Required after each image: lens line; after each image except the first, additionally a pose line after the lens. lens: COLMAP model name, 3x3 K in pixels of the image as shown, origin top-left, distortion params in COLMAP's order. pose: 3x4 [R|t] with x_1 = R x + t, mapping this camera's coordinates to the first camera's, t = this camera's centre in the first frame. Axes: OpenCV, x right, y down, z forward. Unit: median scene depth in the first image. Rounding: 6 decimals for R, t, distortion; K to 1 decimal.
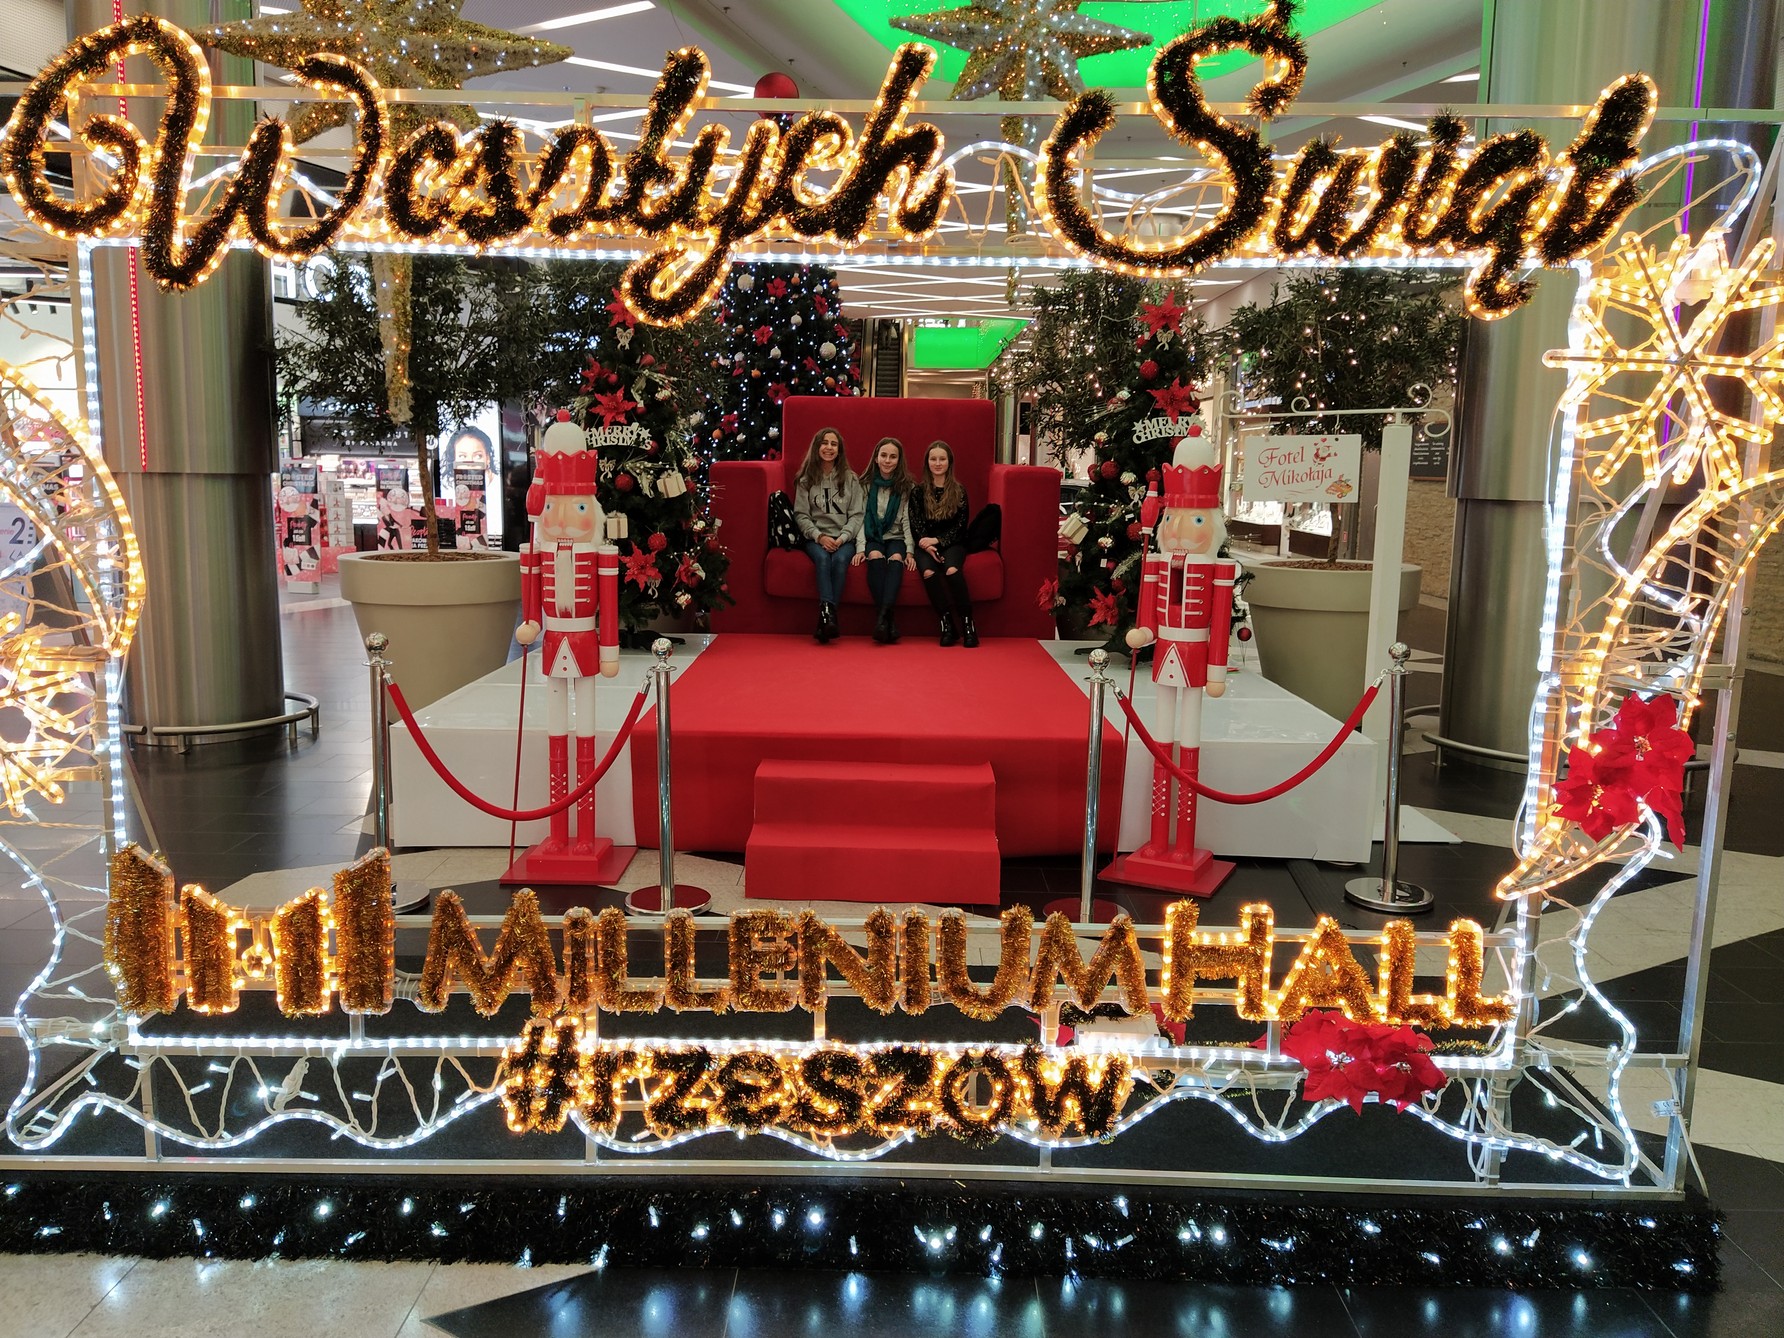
lens RADIAL K [[1366.1, 0, 907.9], [0, 1366.1, 653.9], [0, 0, 1]] dist [0.082528, -0.099501]
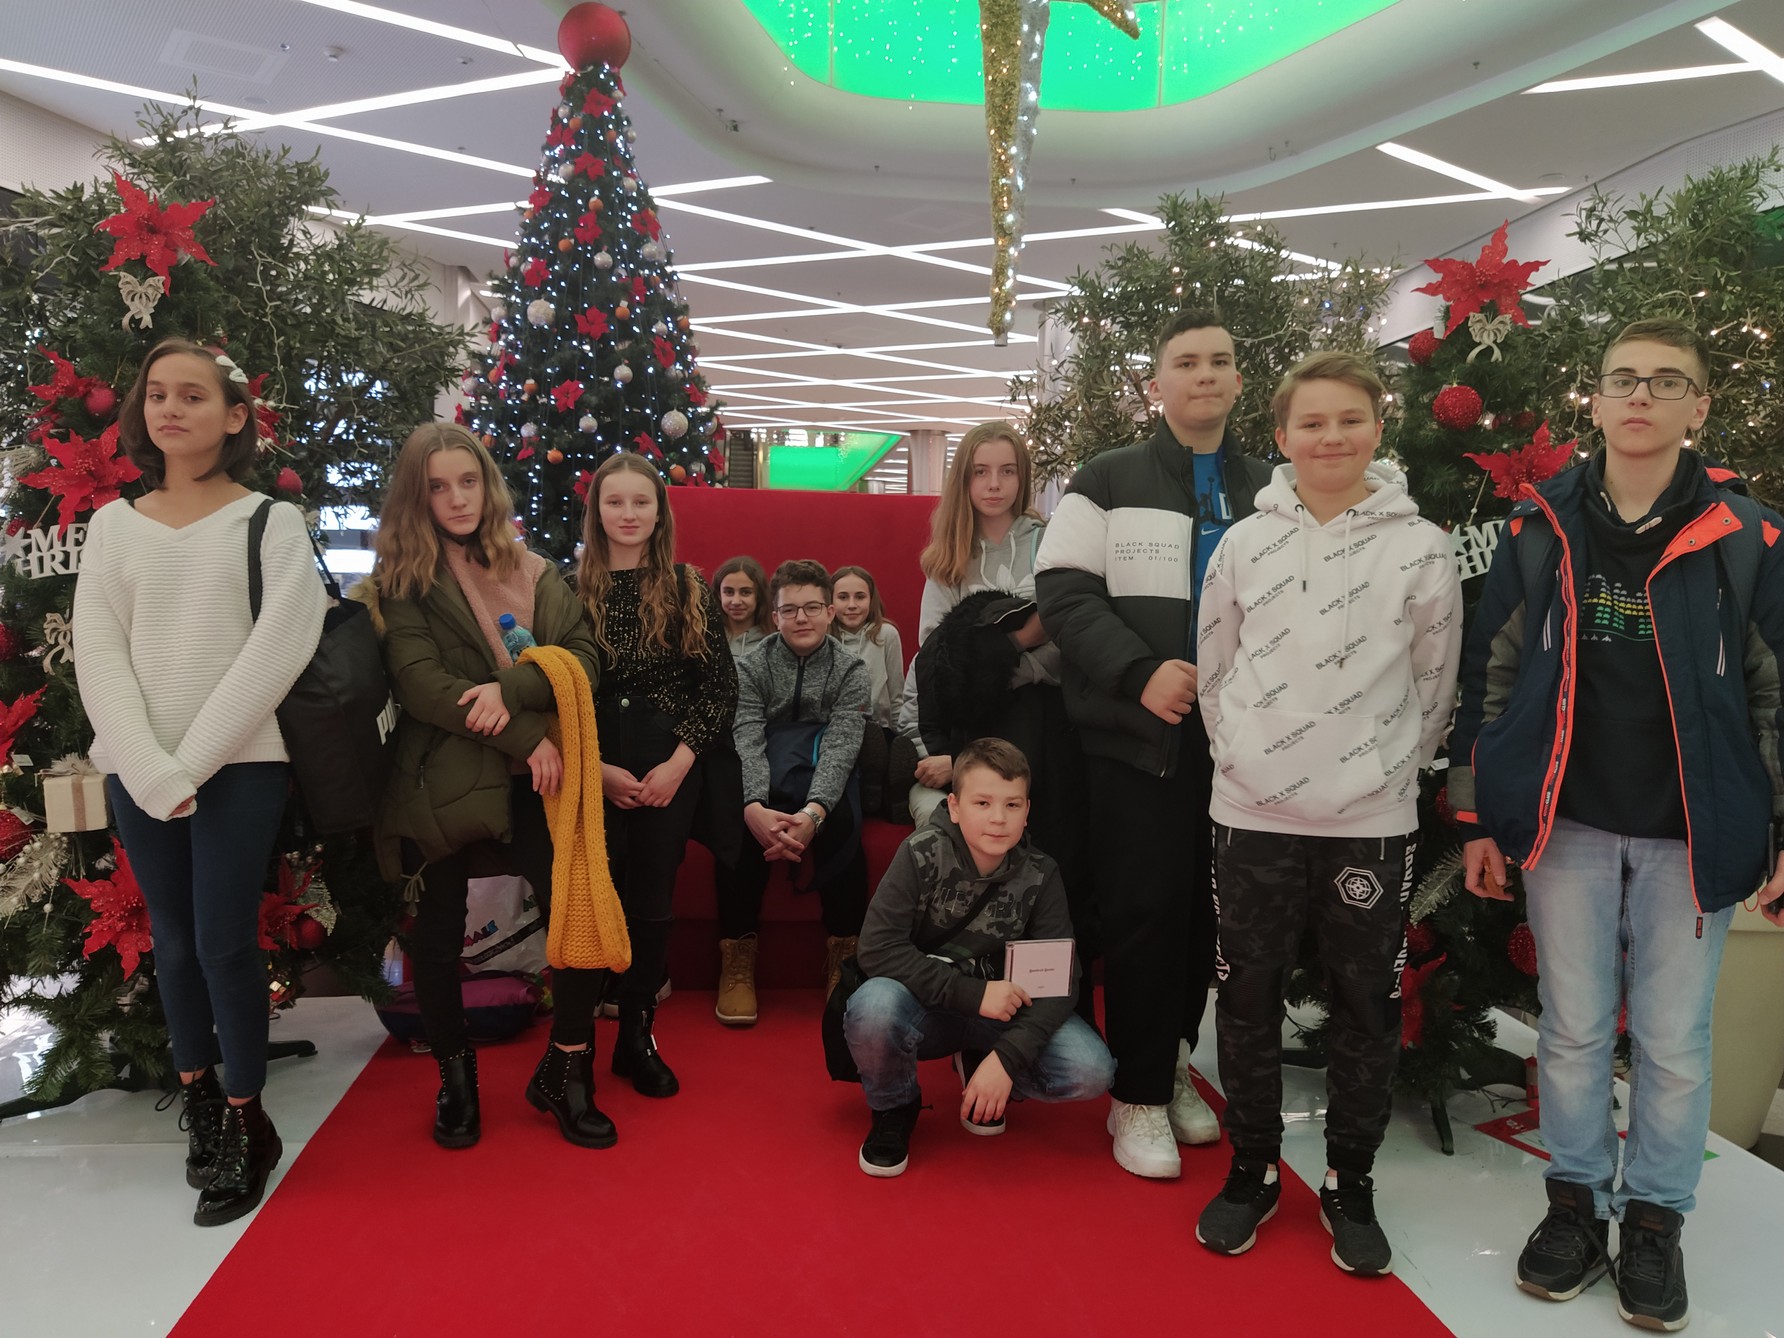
lens RADIAL K [[1366.1, 0, 885.9], [0, 1366.1, 674.2], [0, 0, 1]] dist [0.082528, -0.099501]
pose [[0.995317, 0.002836, 0.096621, -0.098410], [0.004533, 0.997101, -0.075957, -0.259767], [-0.096556, 0.076040, 0.992419, 1.655165]]
